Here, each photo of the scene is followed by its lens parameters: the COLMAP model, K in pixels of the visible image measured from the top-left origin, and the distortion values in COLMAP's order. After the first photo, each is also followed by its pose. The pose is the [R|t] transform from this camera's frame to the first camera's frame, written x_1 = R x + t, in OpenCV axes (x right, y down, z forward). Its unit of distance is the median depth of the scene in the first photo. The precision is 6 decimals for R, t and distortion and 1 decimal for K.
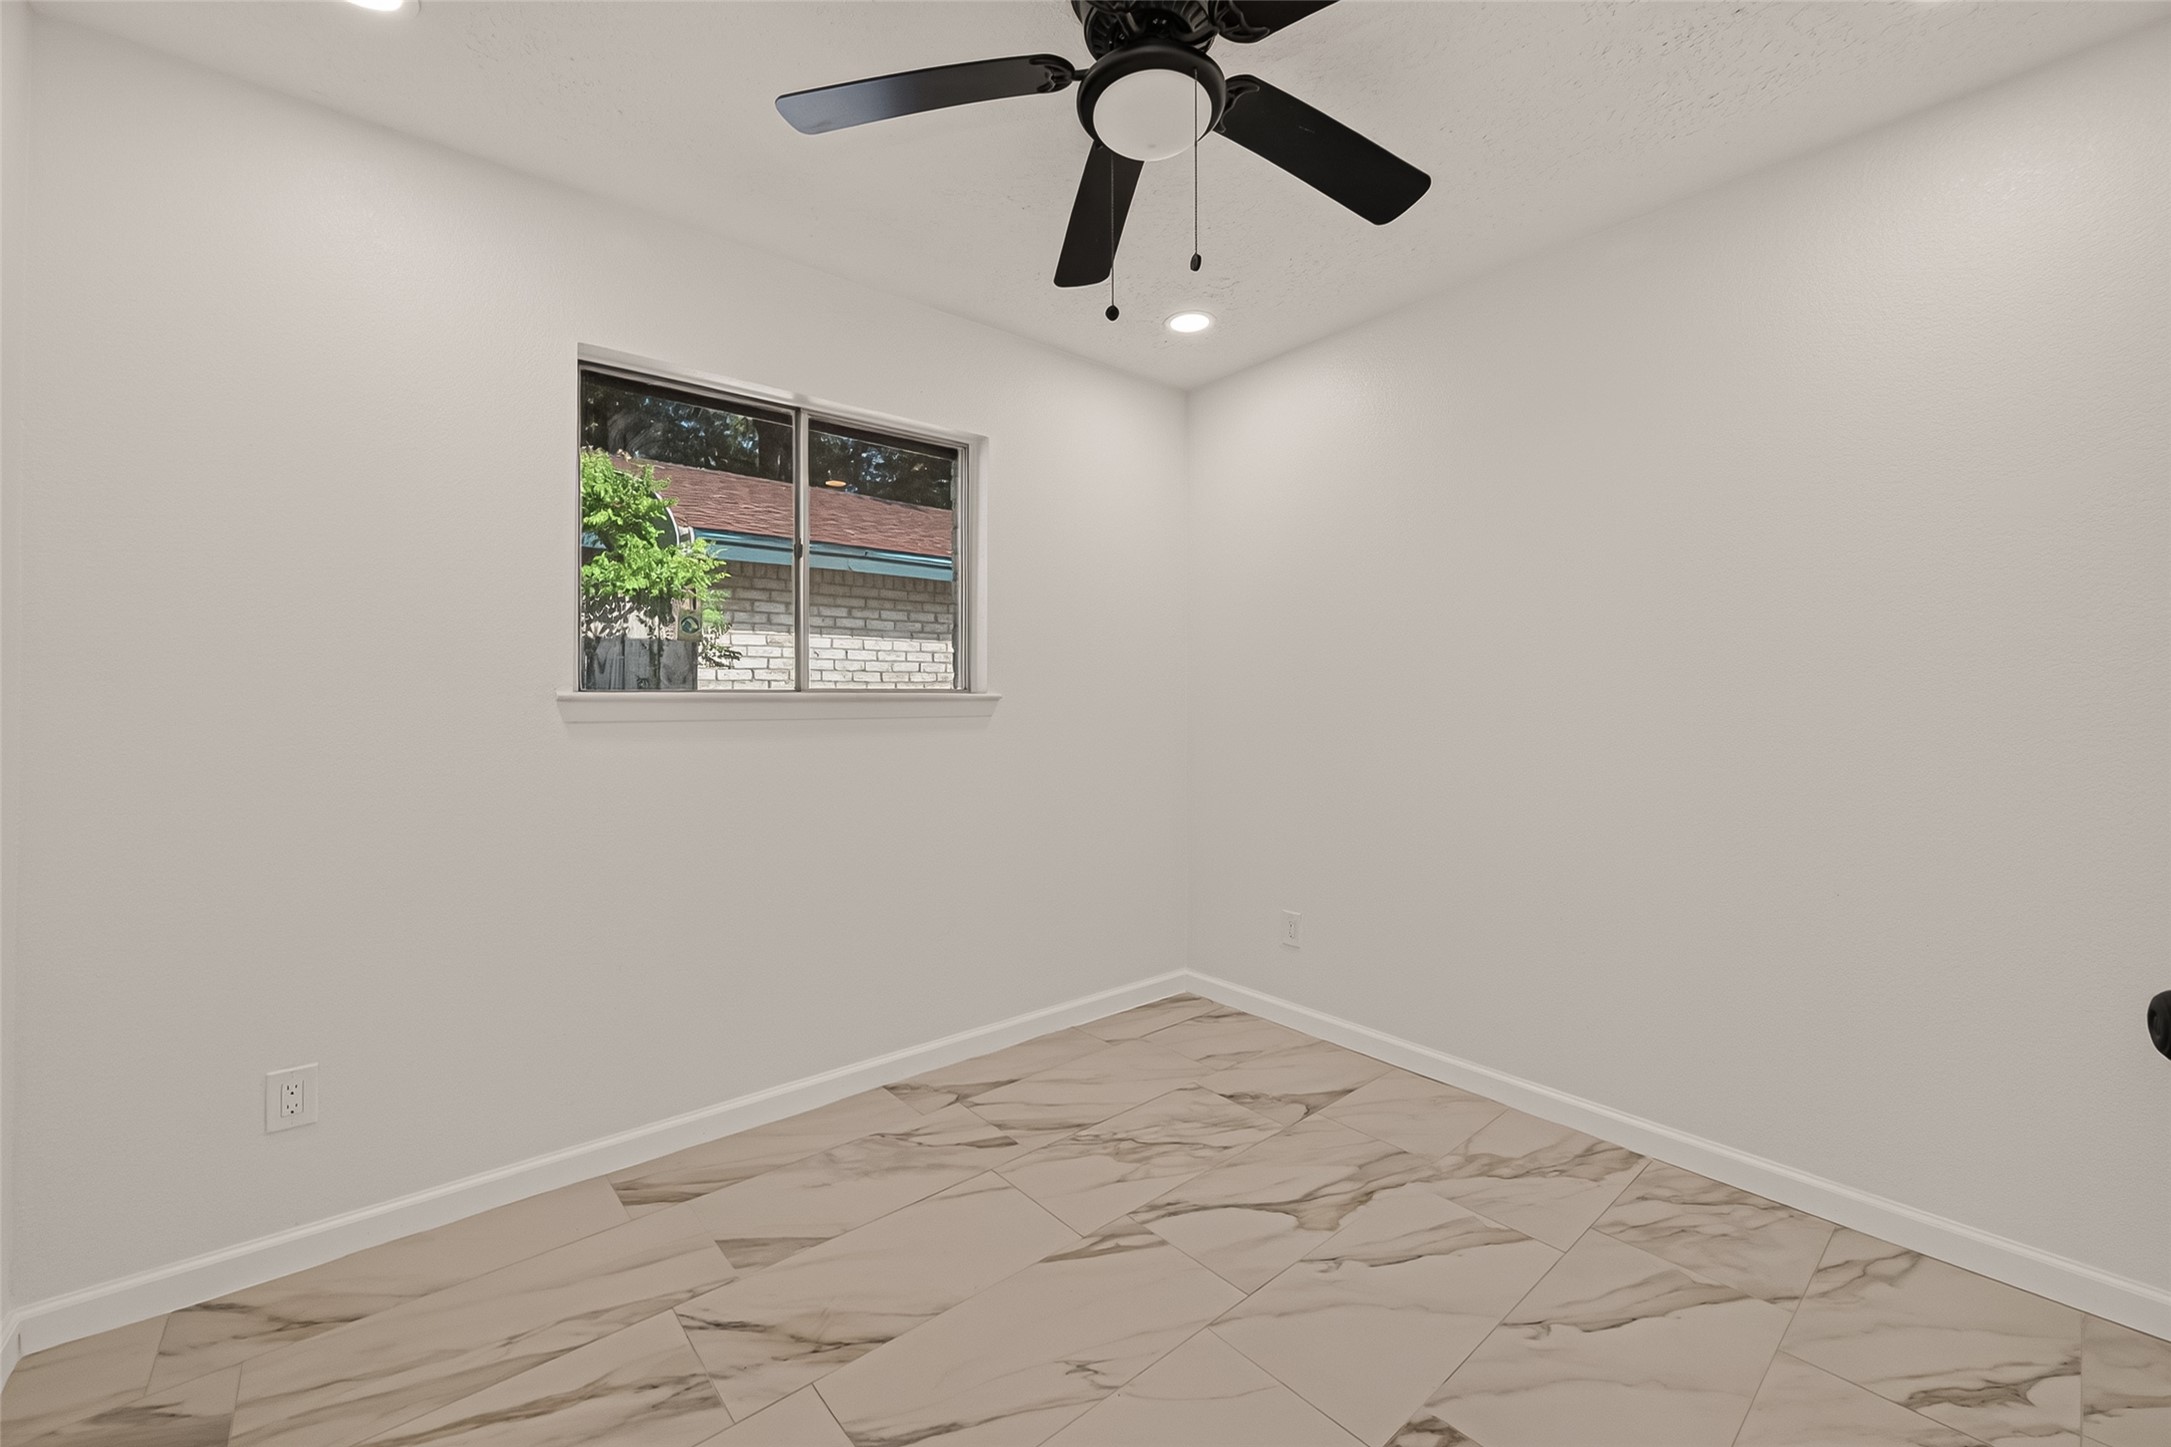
lens RADIAL K [[847.7, 0, 1096.3], [0, 847.7, 718.6], [0, 0, 1]] dist [0.006625, -0.000983]
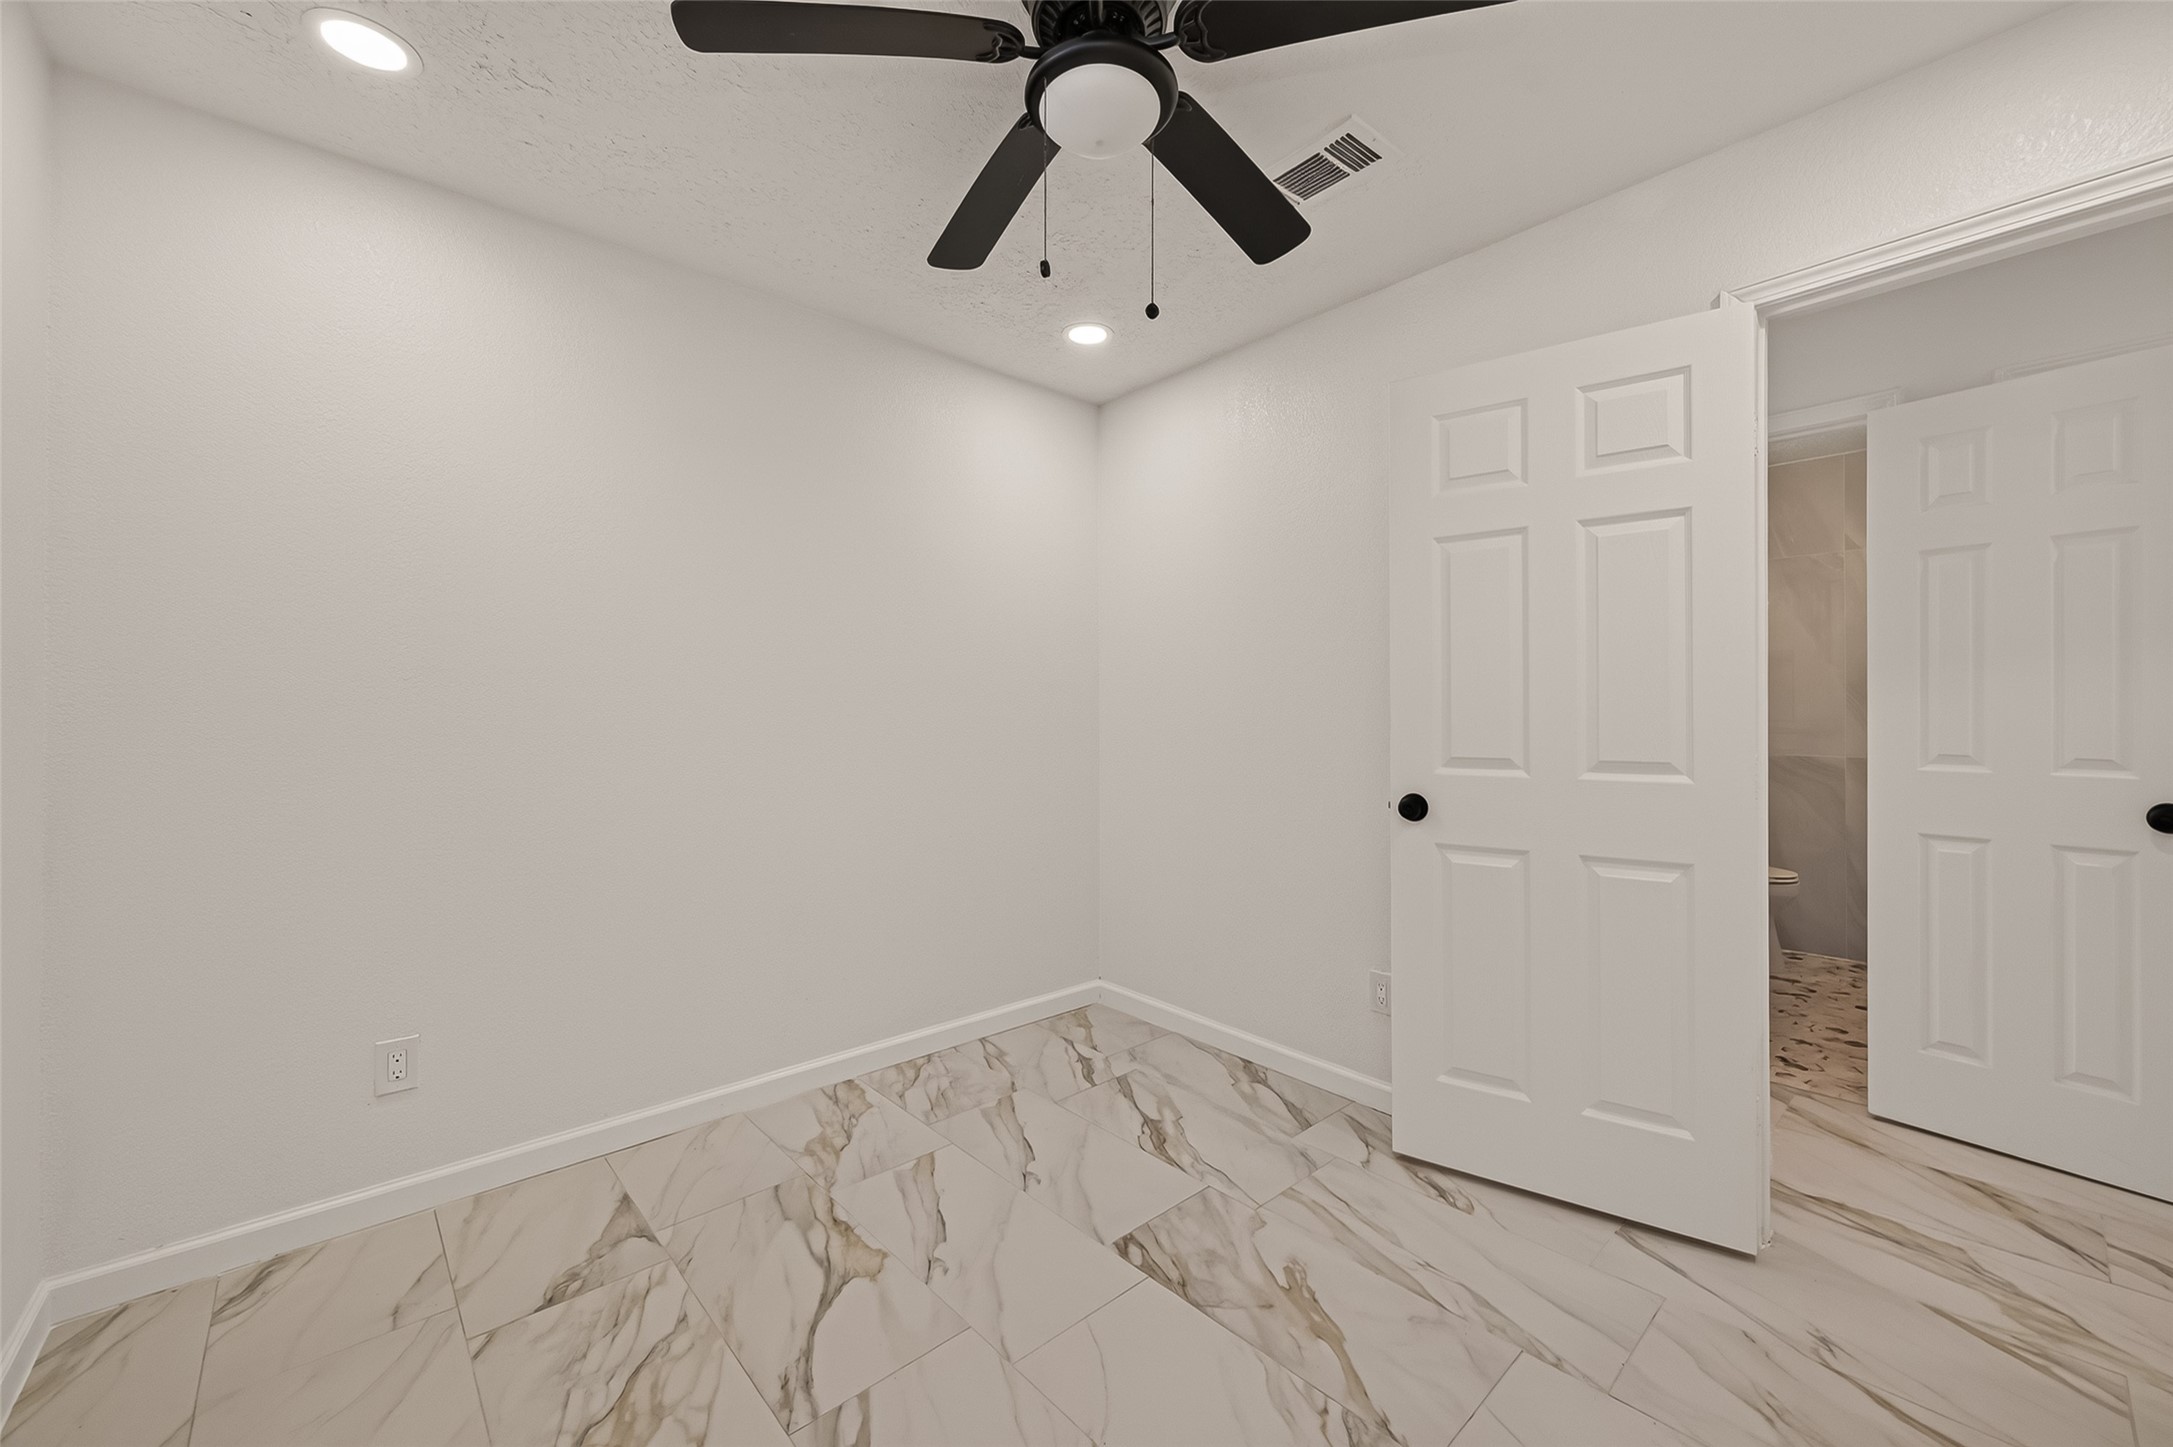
lens RADIAL K [[848.4, 0, 1097.3], [0, 848.4, 718.6], [0, 0, 1]] dist [0.006625, -0.000983]
pose [[-0.024756, -0.005278, 0.999680, -0.654676], [0.018561, 0.999811, 0.005738, -0.012755], [-0.999521, 0.018697, -0.024654, 0.722792]]
